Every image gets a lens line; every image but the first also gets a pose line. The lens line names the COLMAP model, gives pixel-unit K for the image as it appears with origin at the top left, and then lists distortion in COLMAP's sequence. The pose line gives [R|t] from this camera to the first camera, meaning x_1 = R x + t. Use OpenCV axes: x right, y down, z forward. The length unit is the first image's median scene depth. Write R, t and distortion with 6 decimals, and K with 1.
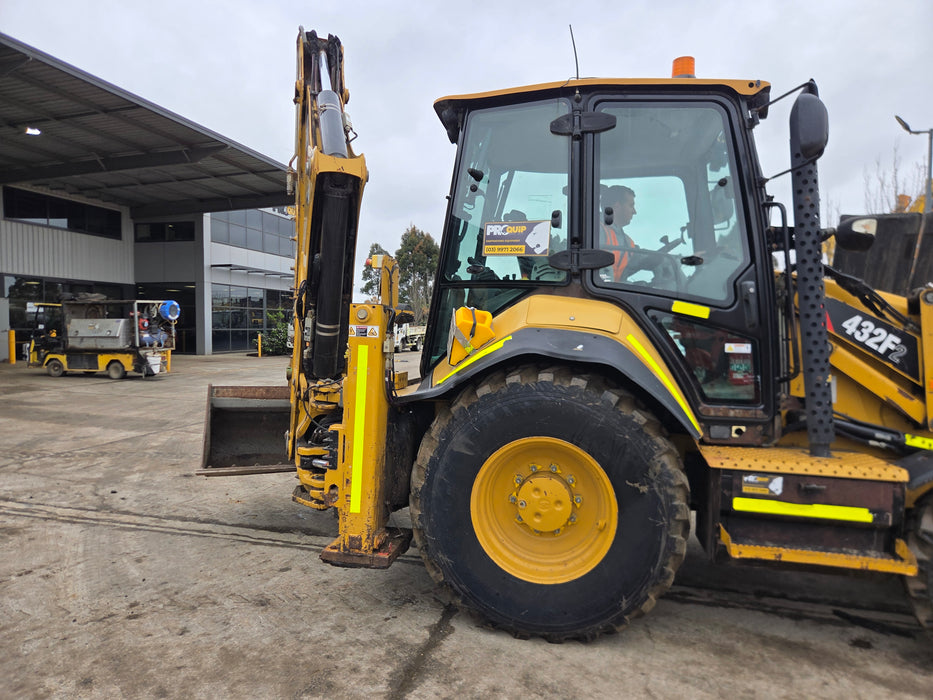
lens RADIAL K [[622.0, 0, 472.3], [0, 622.0, 348.5], [0, 0, 1]] dist [0.081333, -0.065012]
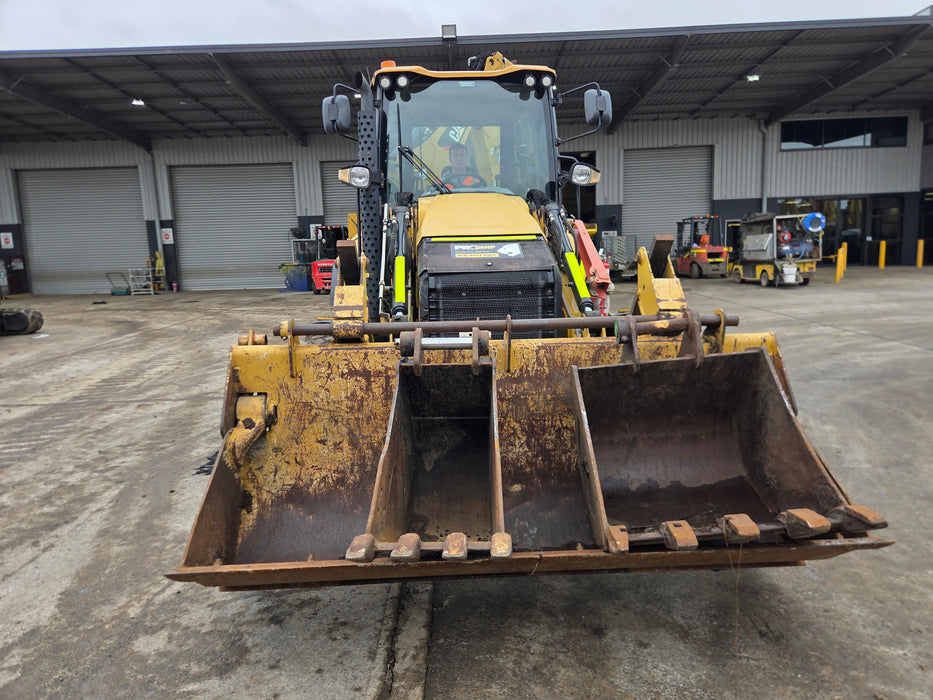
lens RADIAL K [[622.0, 0, 465.7], [0, 622.0, 341.9], [0, 0, 1]] dist [0.081333, -0.065012]
pose [[0.250822, 0.118386, -0.960767, 1.889728], [0.003255, 0.992385, 0.123132, 0.020108], [0.968028, -0.034012, 0.248527, 0.775310]]
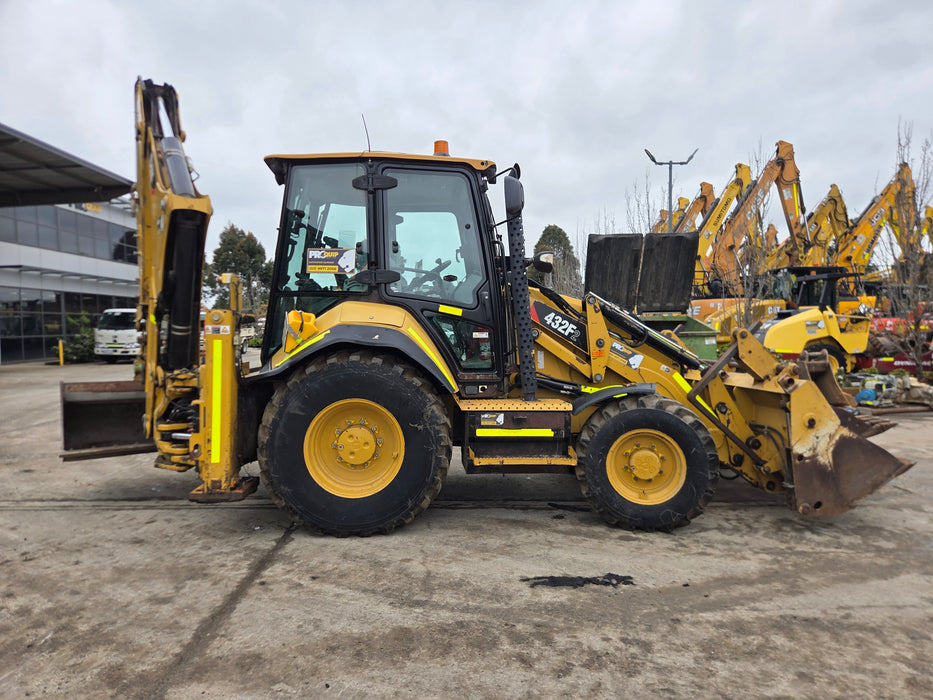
lens RADIAL K [[622.0, 0, 467.8], [0, 622.0, 347.7], [0, 0, 1]] dist [0.081333, -0.065012]
pose [[0.965864, -0.032845, 0.256959, -0.000498], [0.032769, 0.999452, 0.004579, 0.021563], [-0.256969, 0.003998, 0.966412, -0.435371]]
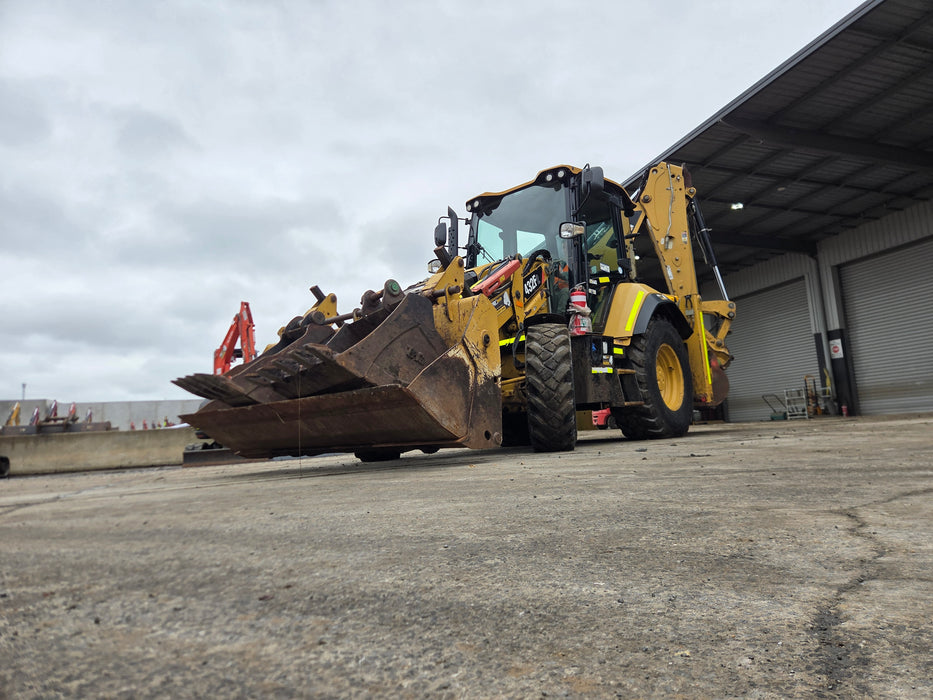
lens RADIAL K [[622.0, 0, 467.8], [0, 622.0, 346.3], [0, 0, 1]] dist [0.081333, -0.065012]
pose [[-0.839351, -0.041855, -0.541976, 0.018019], [0.028932, 0.992178, -0.121430, 0.306772], [0.542819, -0.117603, -0.831575, 2.461383]]
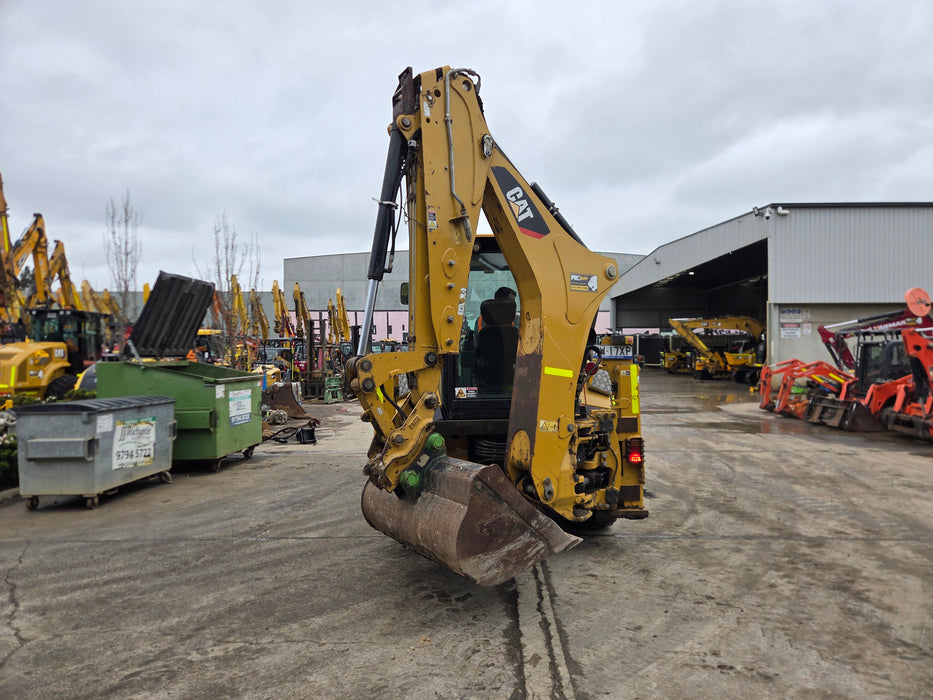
lens RADIAL K [[622.0, 0, 472.6], [0, 622.0, 352.4], [0, 0, 1]] dist [0.081333, -0.065012]
pose [[-0.223394, -0.007700, 0.974698, -1.668894], [0.035109, 0.999256, 0.015941, -0.138495], [-0.974096, 0.037782, -0.222957, 1.707744]]
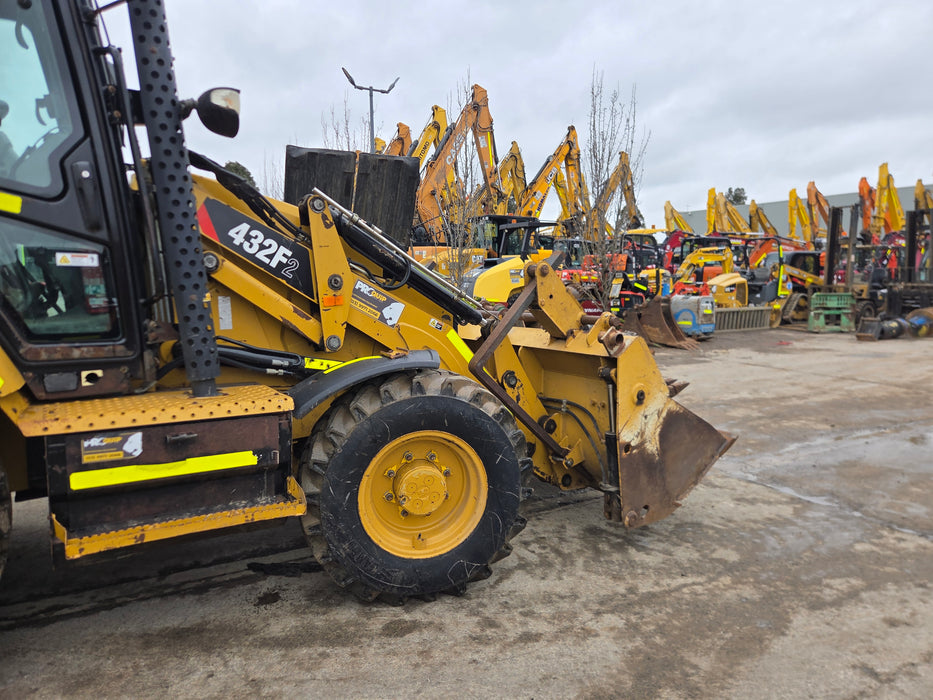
lens RADIAL K [[622.0, 0, 467.6], [0, 622.0, 354.6], [0, 0, 1]] dist [0.081333, -0.065012]
pose [[0.737132, -0.097881, 0.668623, 0.244598], [0.033627, 0.993541, 0.108374, 0.039895], [-0.674912, -0.057402, 0.735662, 0.176831]]
